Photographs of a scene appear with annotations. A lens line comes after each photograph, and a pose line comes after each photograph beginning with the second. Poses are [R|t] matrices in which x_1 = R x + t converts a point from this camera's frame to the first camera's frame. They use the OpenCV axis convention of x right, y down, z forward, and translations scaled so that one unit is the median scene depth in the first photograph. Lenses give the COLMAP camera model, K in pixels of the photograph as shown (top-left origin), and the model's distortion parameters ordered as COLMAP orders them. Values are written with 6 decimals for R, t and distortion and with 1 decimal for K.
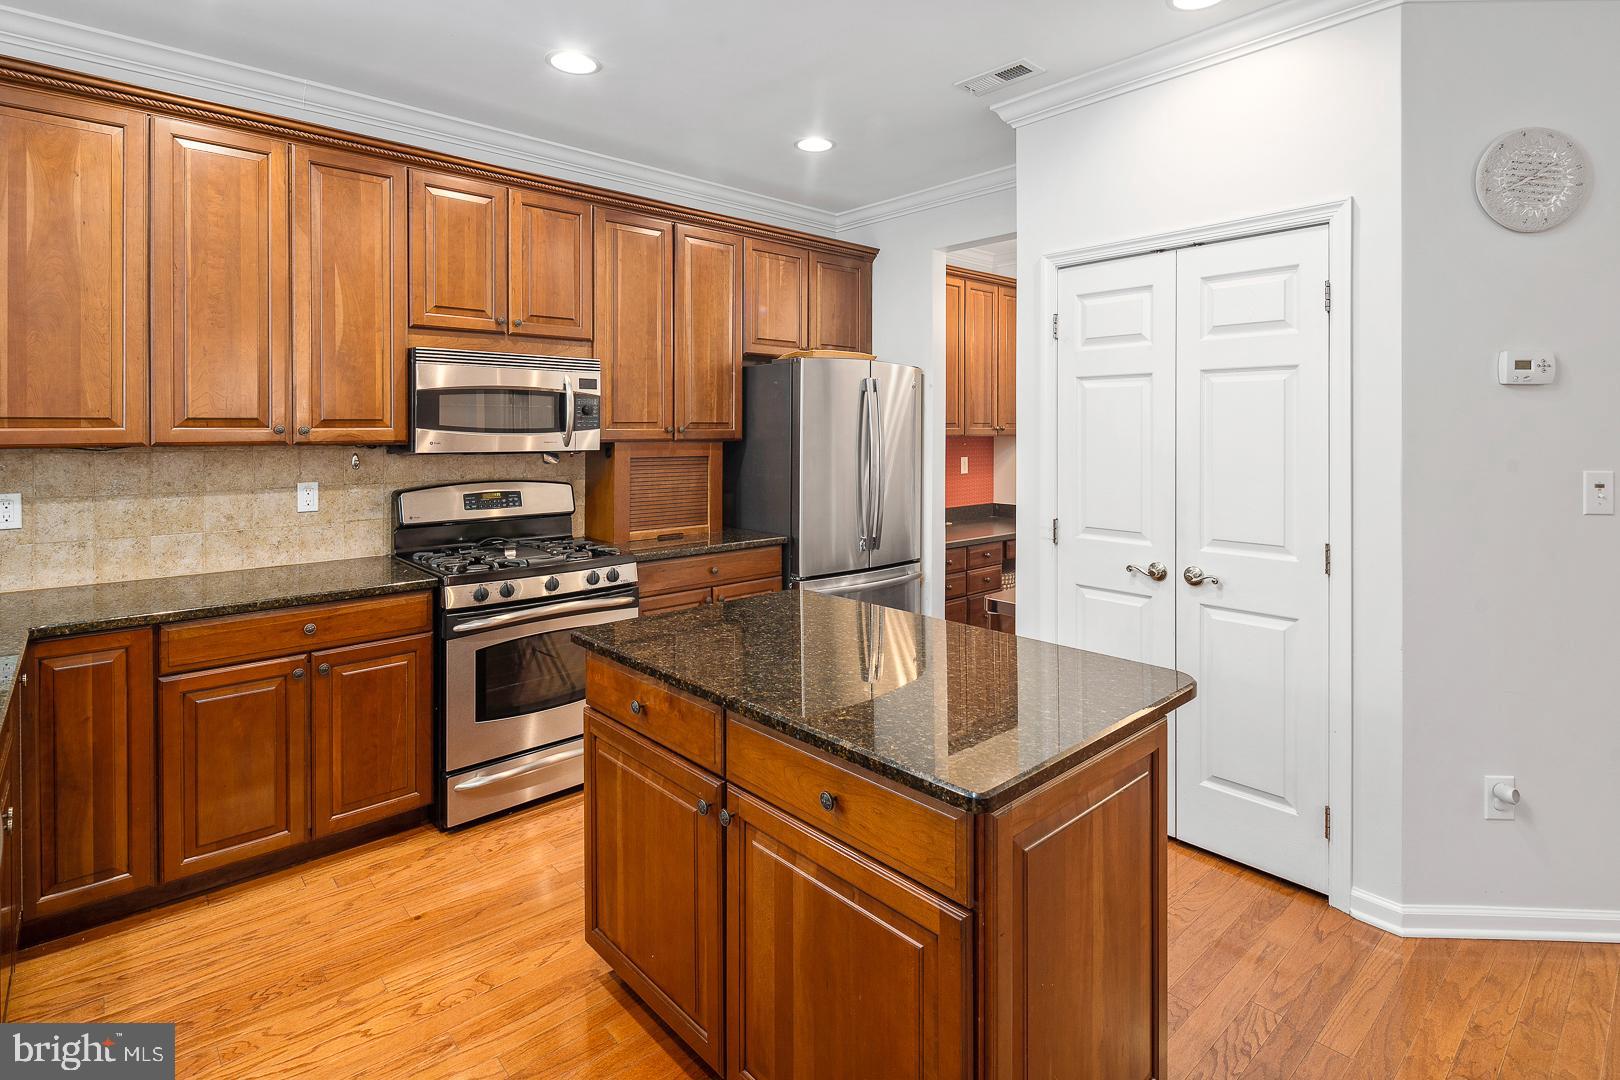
lens RADIAL K [[805.1, 0, 815.8], [0, 805.1, 433.0], [0, 0, 1]] dist [0.009236, -0.005075]
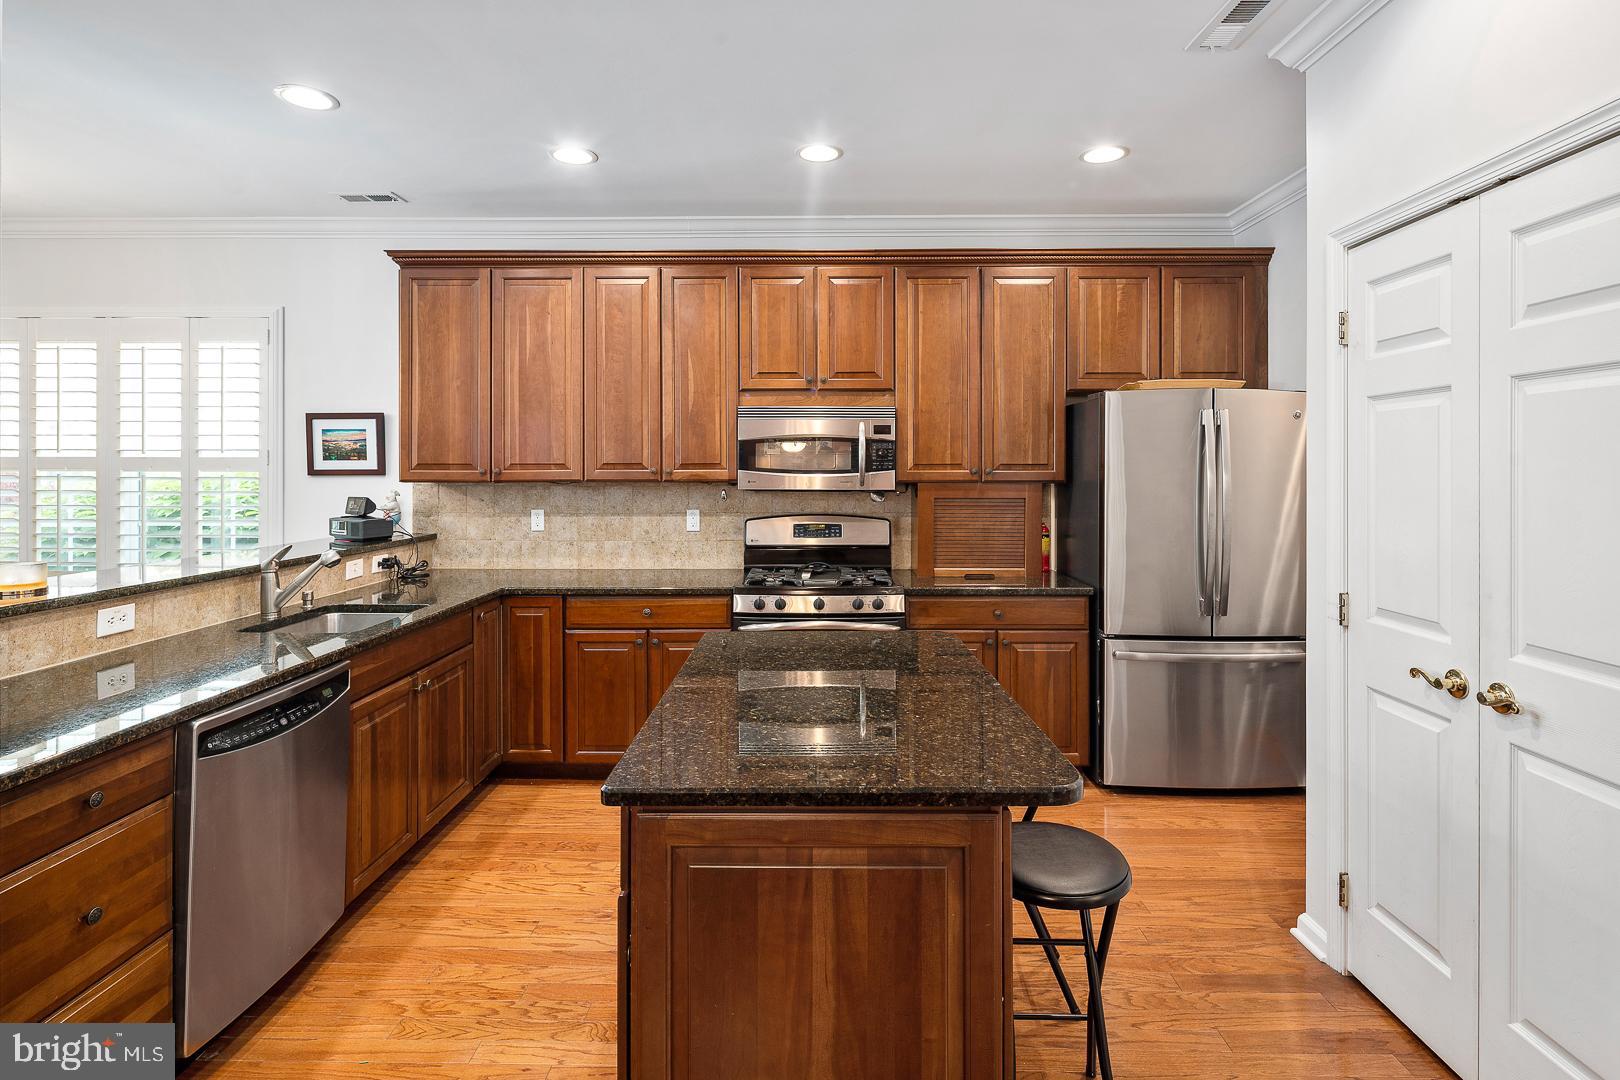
lens RADIAL K [[805.1, 0, 805.8], [0, 805.1, 475.3], [0, 0, 1]] dist [0.009236, -0.005075]
pose [[0.730393, 0.002585, -0.683022, 0.457144], [-0.003315, 0.999994, 0.000240, 0.001833], [0.683019, 0.002089, 0.730398, 0.139566]]
